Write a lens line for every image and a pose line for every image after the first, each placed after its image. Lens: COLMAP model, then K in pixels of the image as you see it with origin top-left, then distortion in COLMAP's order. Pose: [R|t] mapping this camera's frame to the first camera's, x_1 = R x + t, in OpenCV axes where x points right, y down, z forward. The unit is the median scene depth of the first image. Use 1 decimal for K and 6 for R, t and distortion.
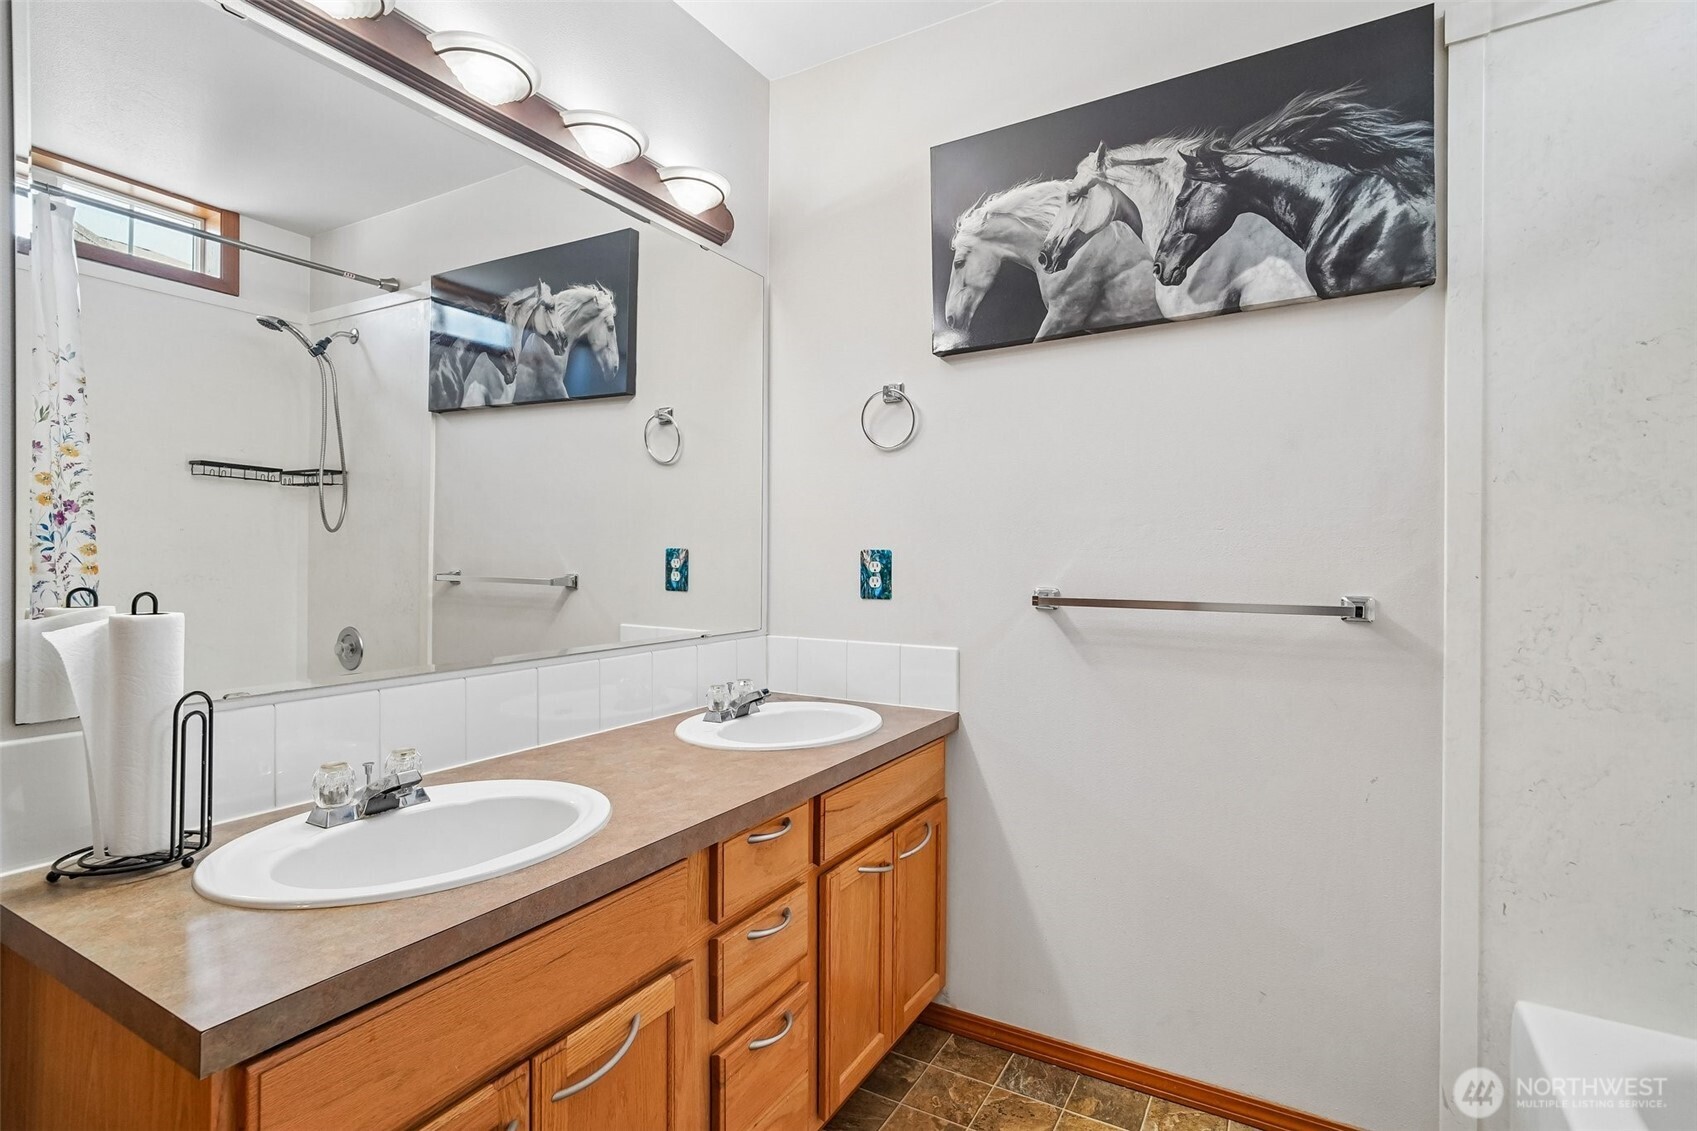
lens RADIAL K [[813.6, 0, 854.1], [0, 813.6, 554.6], [0, 0, 1]] dist [-0.015197, 0.004243]
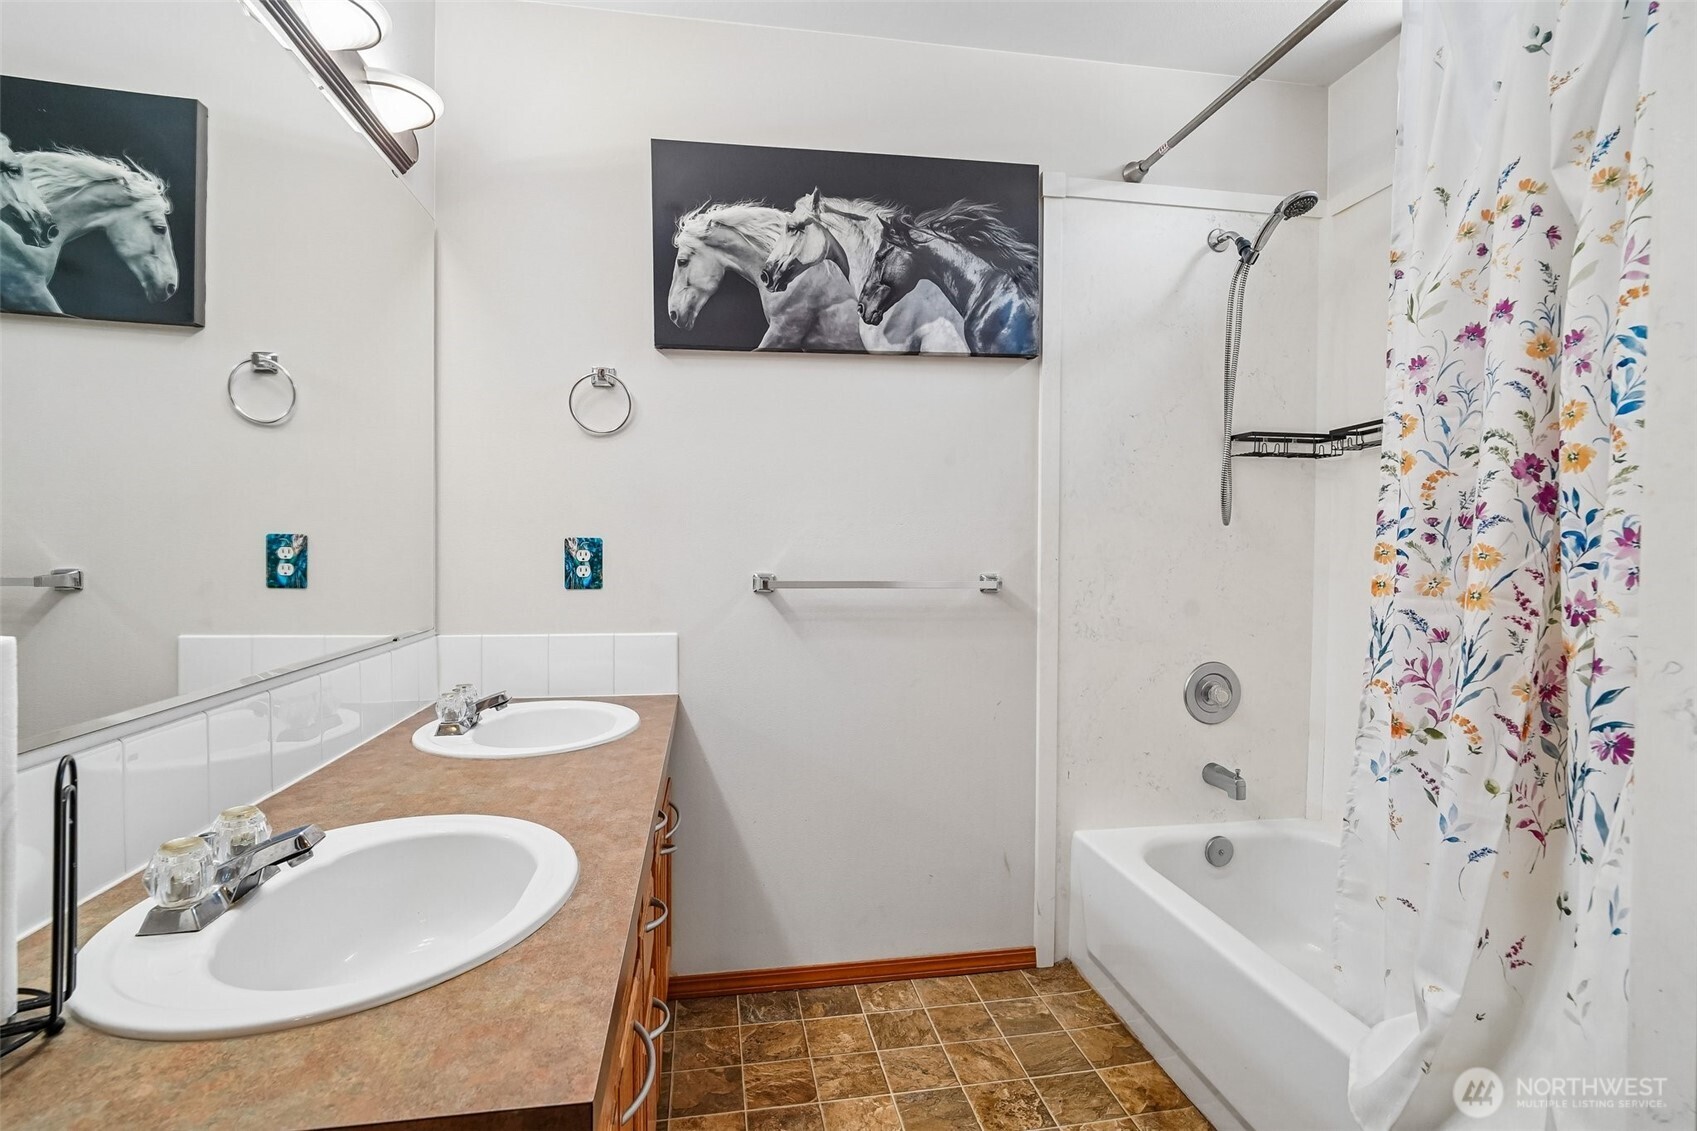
lens RADIAL K [[813.6, 0, 857.5], [0, 813.6, 561.1], [0, 0, 1]] dist [-0.015197, 0.004243]
pose [[0.768120, -0.011149, 0.640209, -0.389475], [-0.003424, 0.999763, 0.021518, -0.000180], [-0.640297, -0.018720, 0.767899, 0.059258]]
